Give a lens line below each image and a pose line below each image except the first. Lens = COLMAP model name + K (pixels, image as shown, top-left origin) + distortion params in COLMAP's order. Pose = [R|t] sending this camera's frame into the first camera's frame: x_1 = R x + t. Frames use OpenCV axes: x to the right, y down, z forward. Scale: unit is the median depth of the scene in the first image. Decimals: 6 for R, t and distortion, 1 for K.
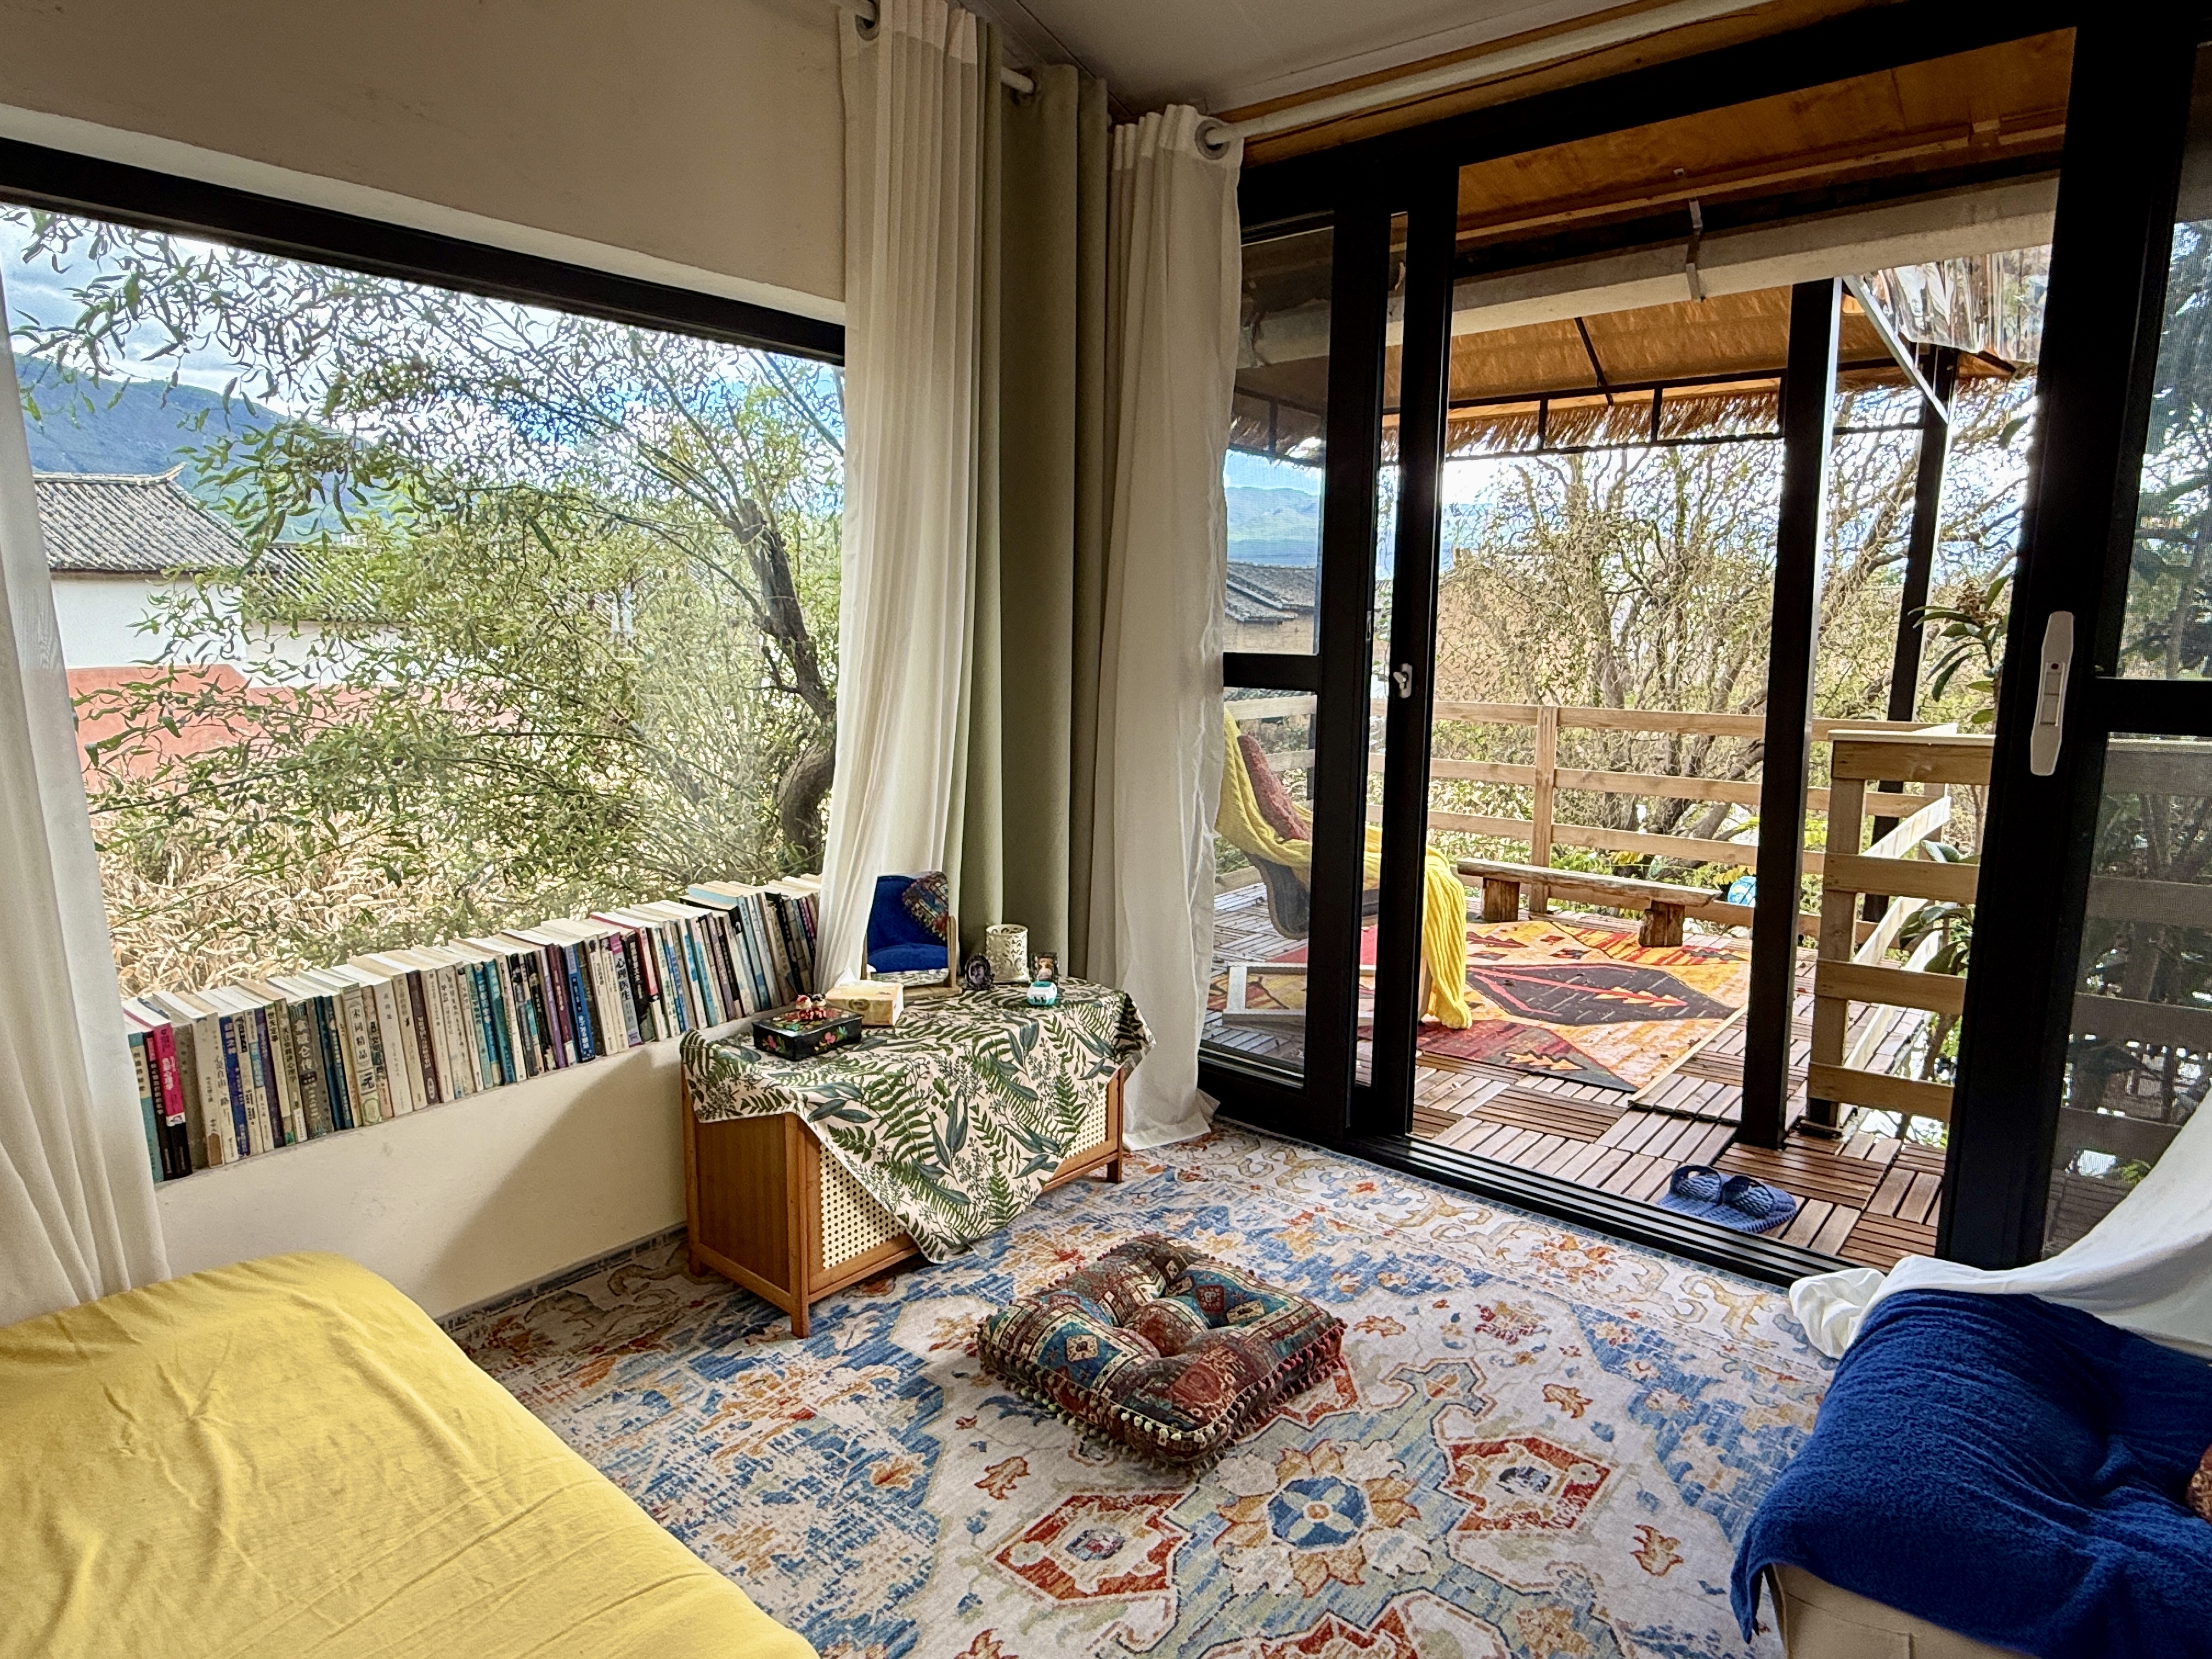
lens RADIAL K [[1291.6, 0, 1108.9], [0, 1291.6, 844.7], [0, 0, 1]] dist [-0.009257, -0.003300]
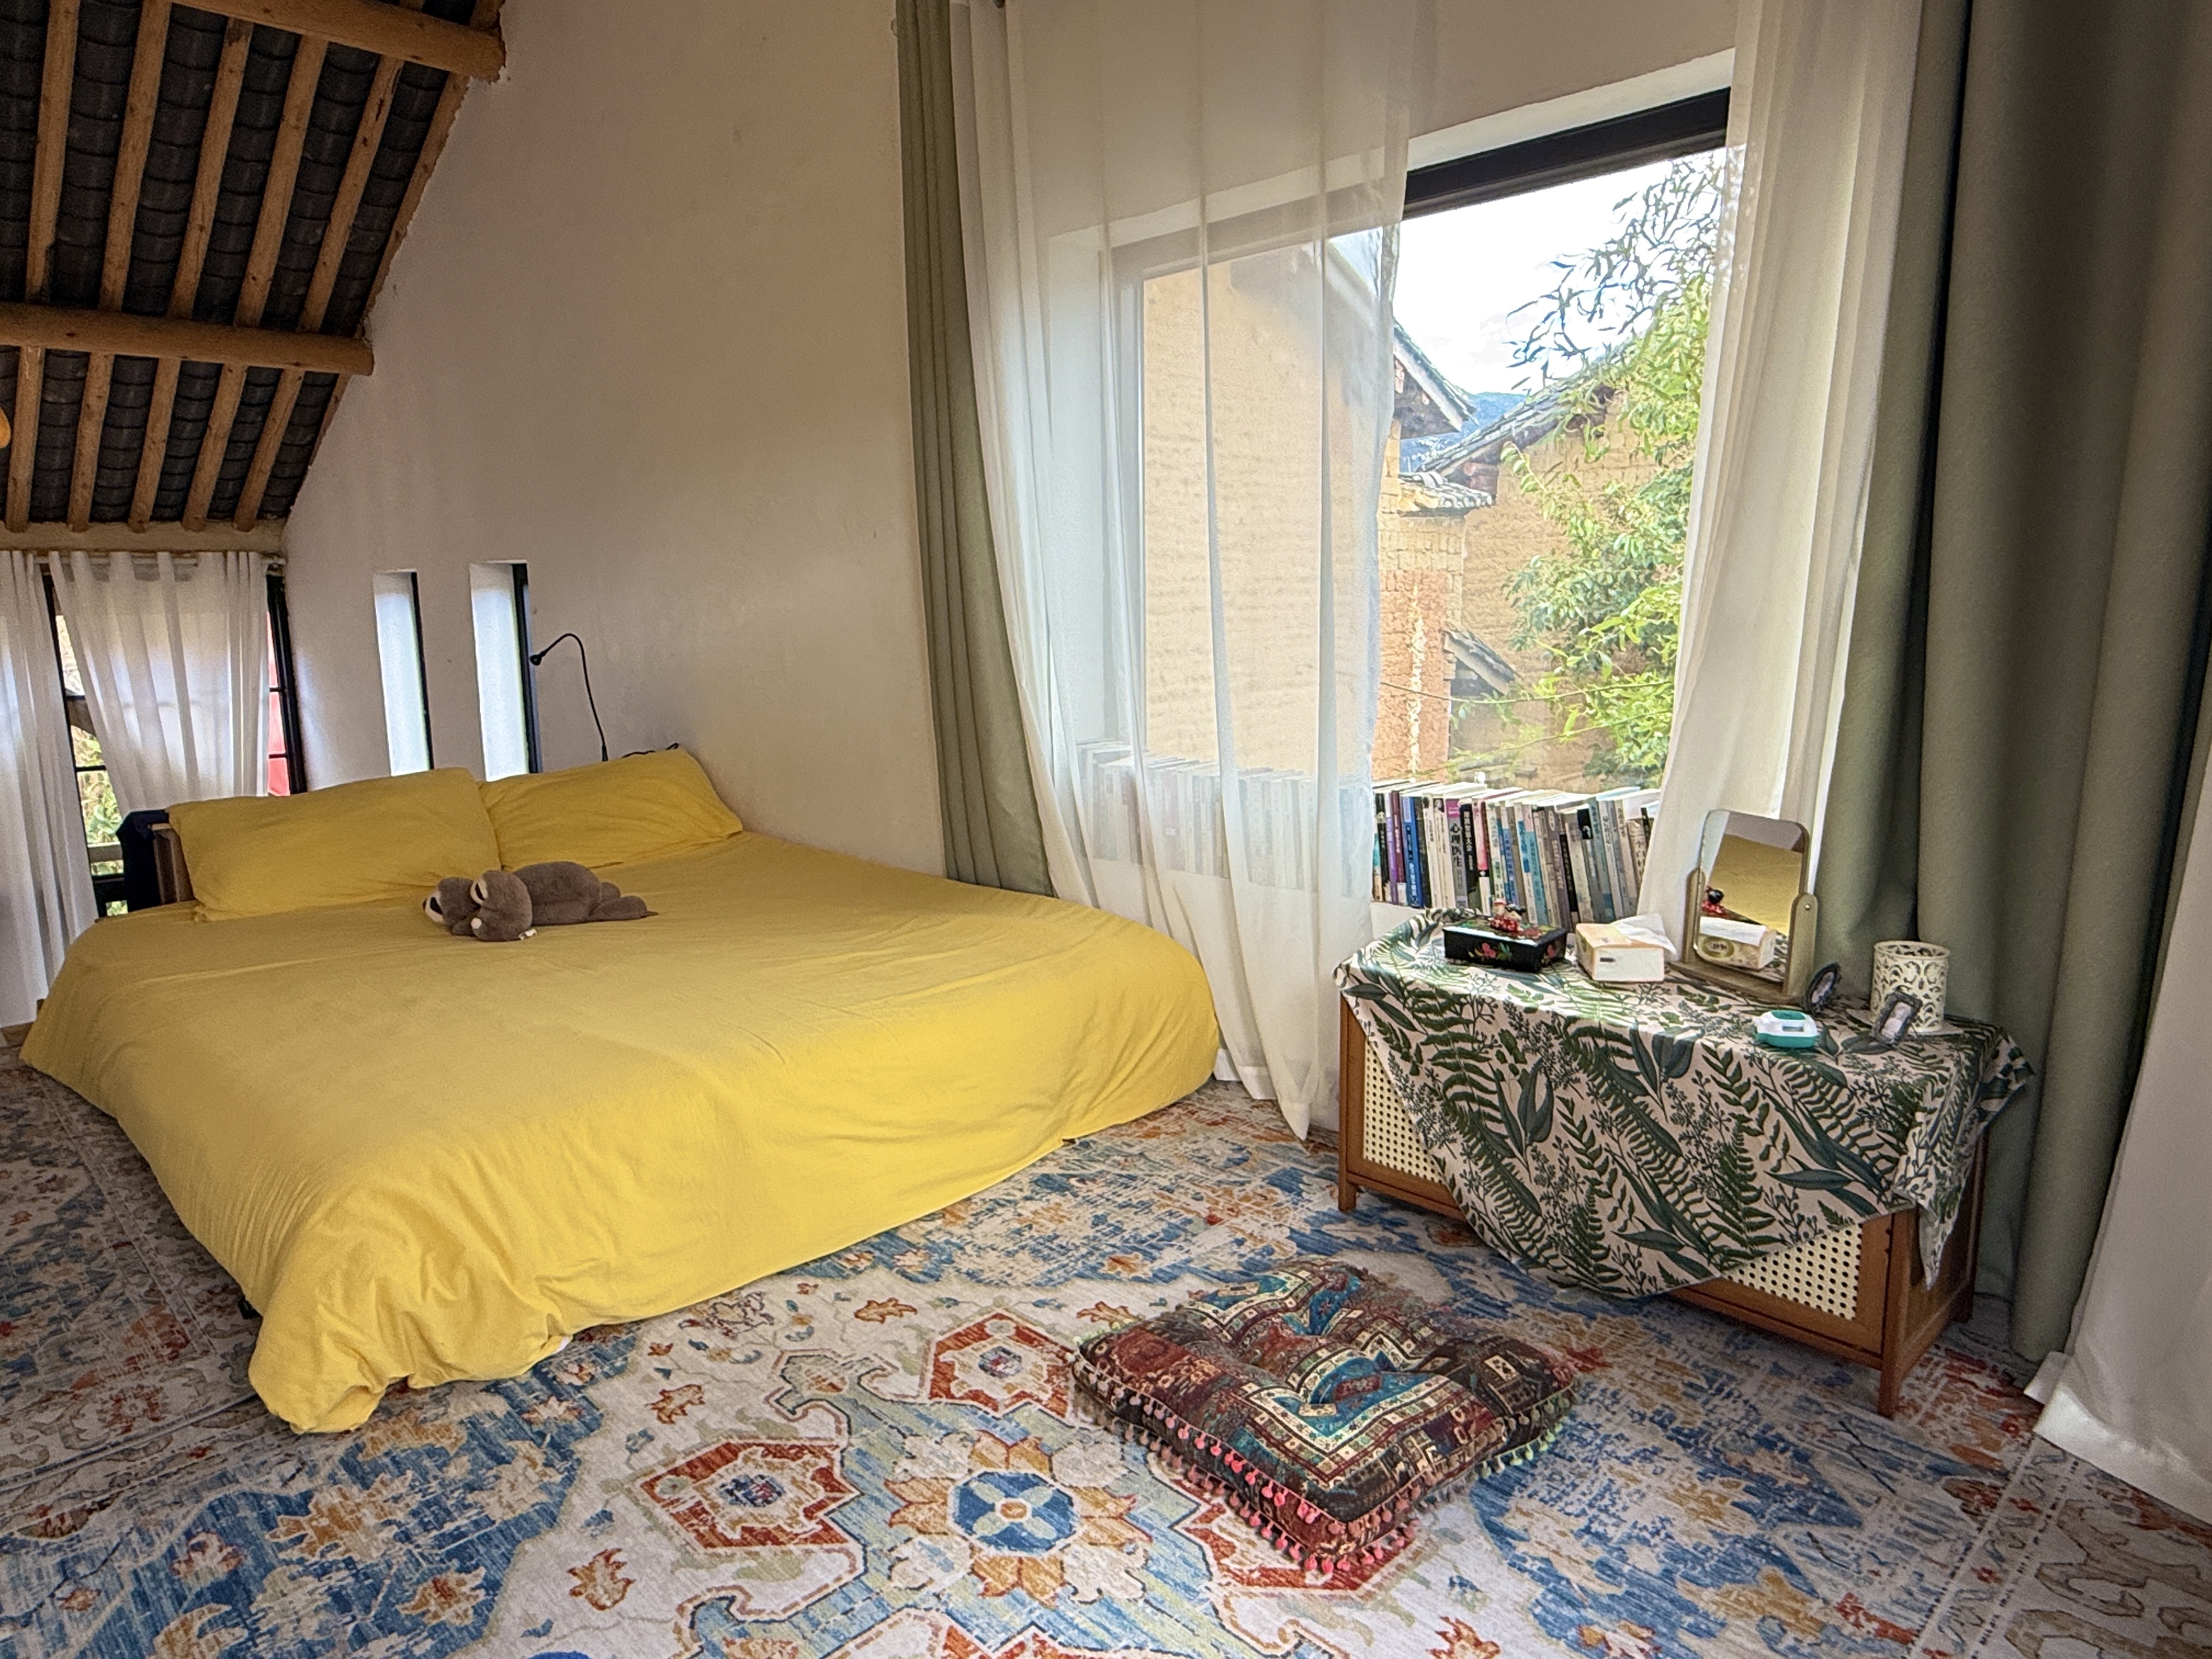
lens RADIAL K [[1369.2, 0, 1111.0], [0, 1369.2, 814.9], [0, 0, 1]] dist [-0.009029, -0.000869]
pose [[-0.087740, 0.151835, -0.984504, 0.724587], [-0.155590, 0.974097, 0.164097, -0.056210], [0.983917, 0.167577, -0.061843, 0.787684]]
